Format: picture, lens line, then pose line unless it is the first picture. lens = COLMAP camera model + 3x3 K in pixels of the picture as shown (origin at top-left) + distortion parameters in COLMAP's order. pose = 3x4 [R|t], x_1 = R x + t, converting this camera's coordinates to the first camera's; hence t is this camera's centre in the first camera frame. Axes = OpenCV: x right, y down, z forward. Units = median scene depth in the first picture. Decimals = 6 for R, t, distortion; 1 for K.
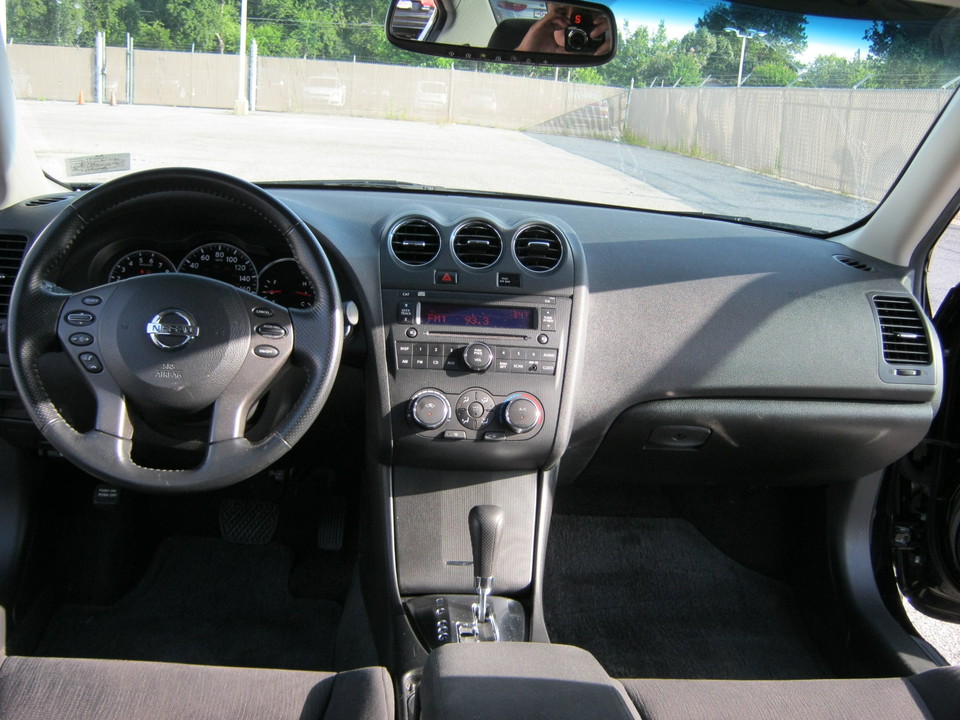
lens RADIAL K [[1064.0, 0, 478.6], [0, 1064.0, 356.1], [0, 0, 1]] dist [-0.082862, 0.000000]
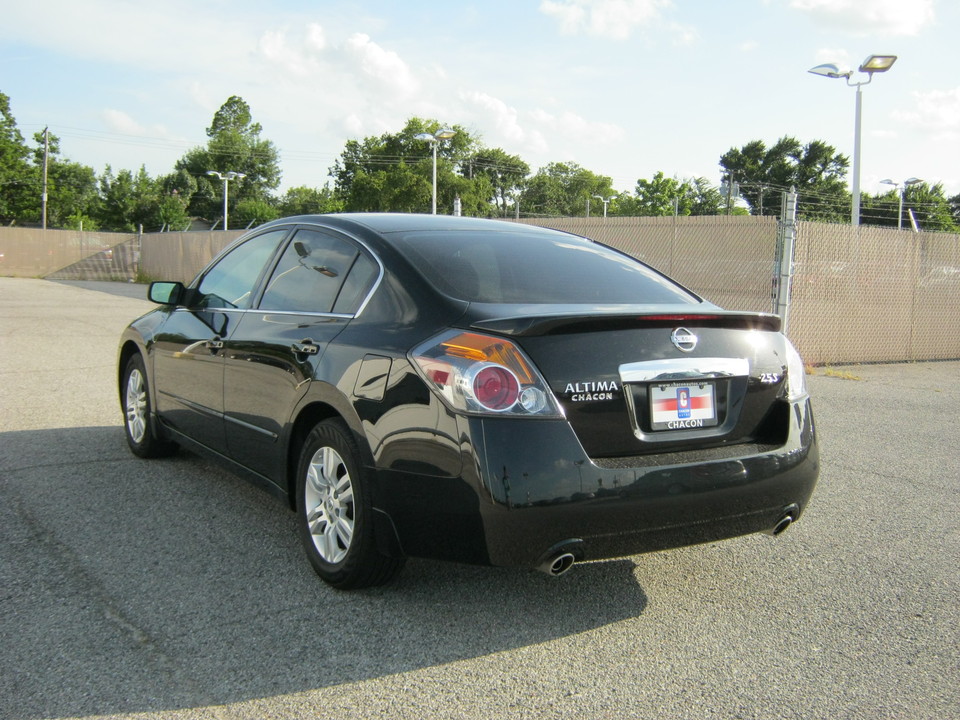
lens RADIAL K [[1064.0, 0, 498.3], [0, 1064.0, 369.0], [0, 0, 1]] dist [-0.082862, 0.000000]
pose [[0.878169, -0.099995, 0.467782, -1.346721], [0.150695, 0.985945, -0.072140, 0.532059], [-0.453994, 0.133844, 0.880895, -2.910623]]
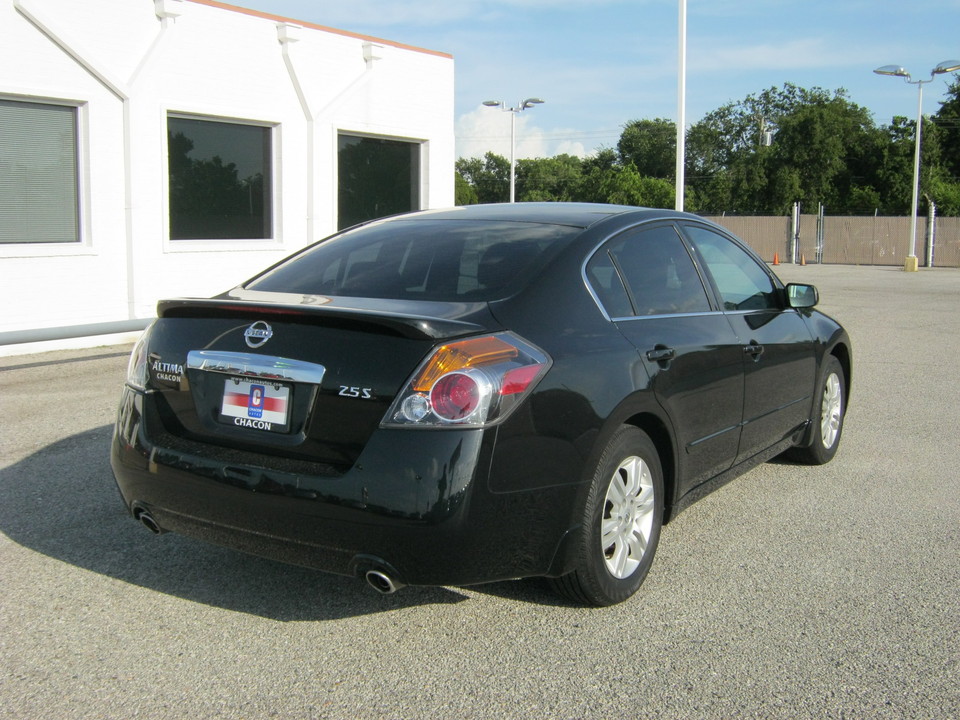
lens RADIAL K [[1064.0, 0, 484.0], [0, 1064.0, 354.5], [0, 0, 1]] dist [-0.082862, 0.000000]
pose [[0.790772, 0.011379, -0.612005, 1.949261], [-0.102181, 0.988252, -0.113654, 0.606738], [0.603522, 0.152410, 0.782645, -2.452059]]
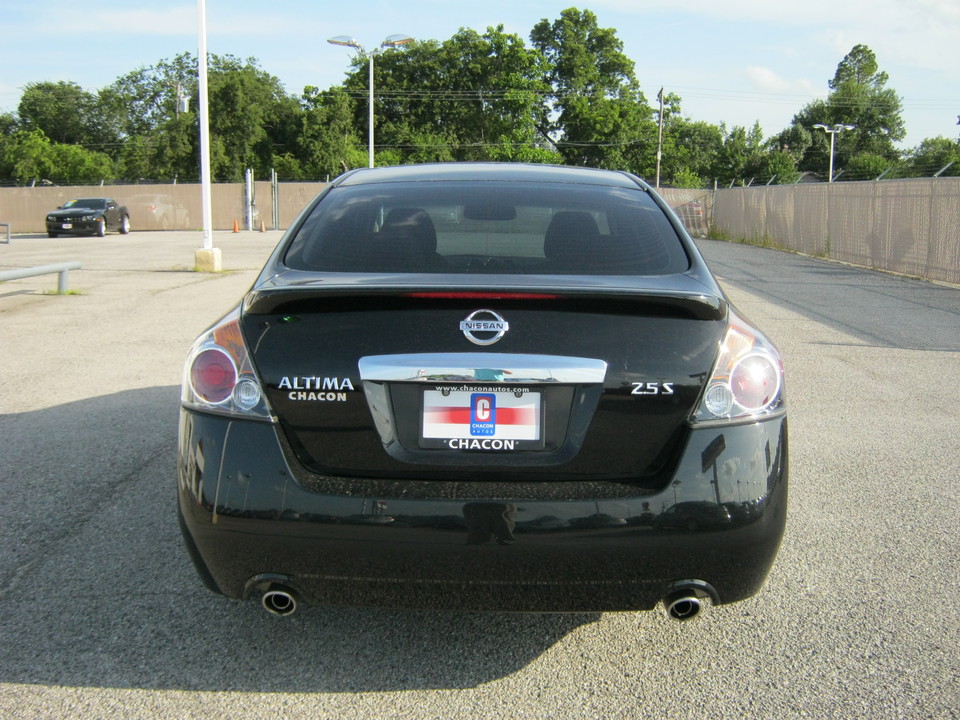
lens RADIAL K [[1064.0, 0, 481.8], [0, 1064.0, 358.4], [0, 0, 1]] dist [-0.082862, 0.000000]
pose [[0.992712, -0.048363, -0.110376, 0.358780], [0.037465, 0.994406, -0.098762, 0.578038], [0.114535, 0.093907, 0.988971, -2.692405]]
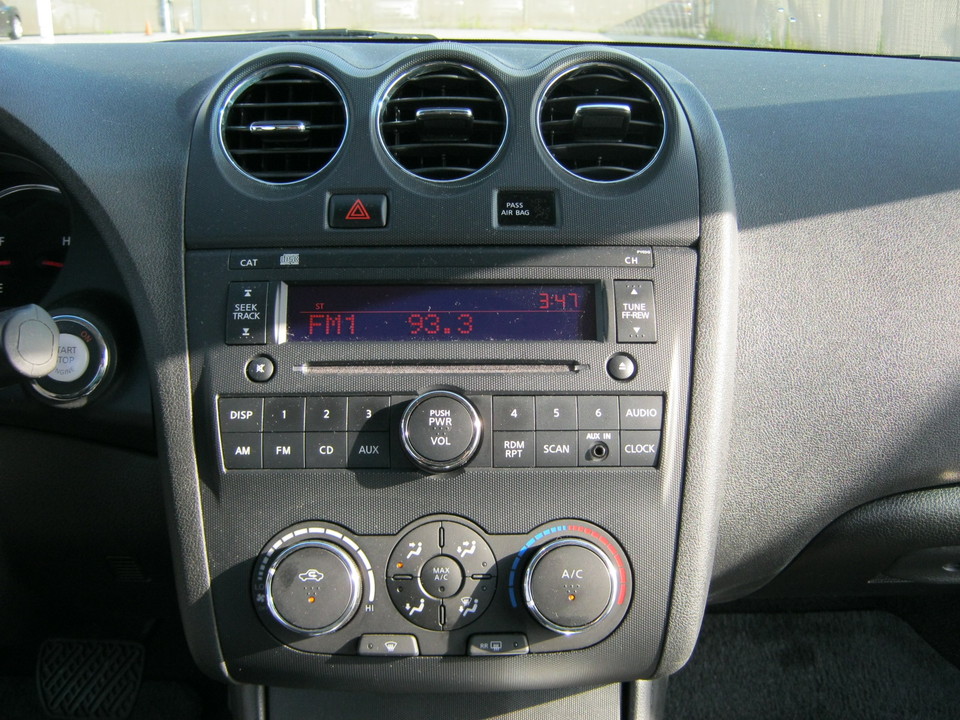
lens RADIAL K [[1064.0, 0, 482.2], [0, 1064.0, 358.5], [0, 0, 1]] dist [-0.082862, 0.000000]
pose [[0.995578, -0.041228, -0.084405, 0.038566], [0.048003, 0.995648, 0.079877, -0.044725], [0.080745, -0.083576, 0.993225, 0.562581]]
